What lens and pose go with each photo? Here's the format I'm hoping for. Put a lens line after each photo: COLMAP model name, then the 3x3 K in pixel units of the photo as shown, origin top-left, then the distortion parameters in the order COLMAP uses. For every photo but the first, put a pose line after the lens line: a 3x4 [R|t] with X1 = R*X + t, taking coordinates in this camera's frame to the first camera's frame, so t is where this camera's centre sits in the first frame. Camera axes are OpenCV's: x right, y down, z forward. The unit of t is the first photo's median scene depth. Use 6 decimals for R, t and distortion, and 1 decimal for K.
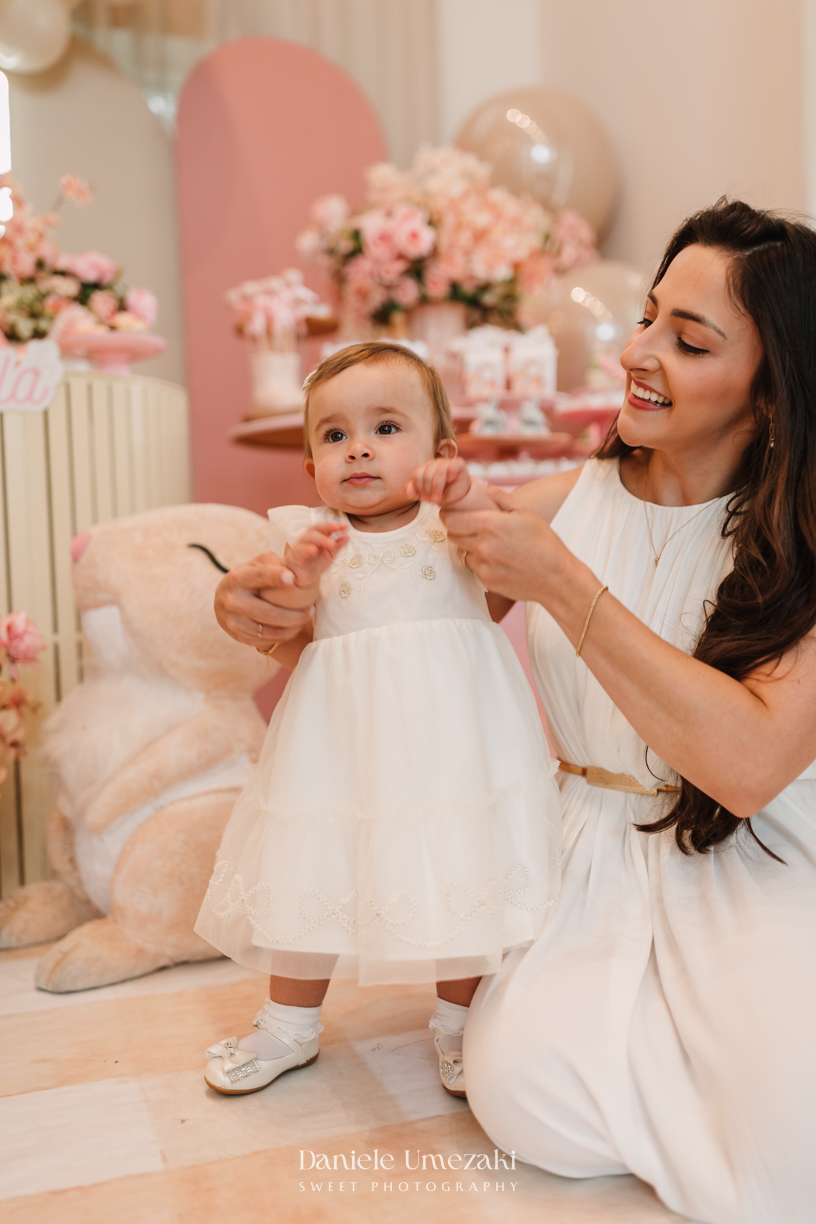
lens RADIAL K [[1134.6, 0, 412.7], [0, 1134.6, 613.9], [0, 0, 1]] dist [0.020738, 0.000000]
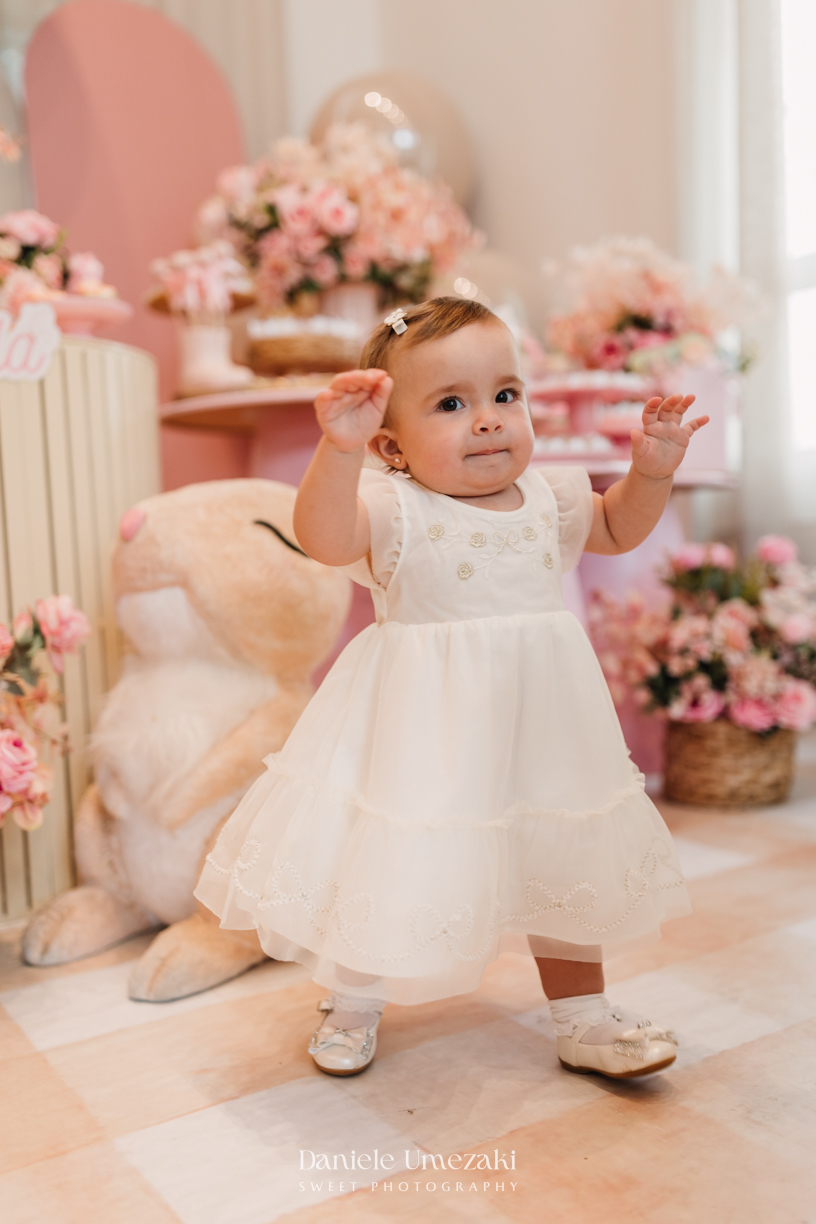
lens RADIAL K [[1134.6, 0, 406.7], [0, 1134.6, 615.2], [0, 0, 1]] dist [0.020738, 0.000000]
pose [[0.976215, -0.029405, 0.214801, -0.168516], [0.027735, 0.999557, 0.010783, 0.006639], [-0.215023, -0.004569, 0.976598, 0.026695]]
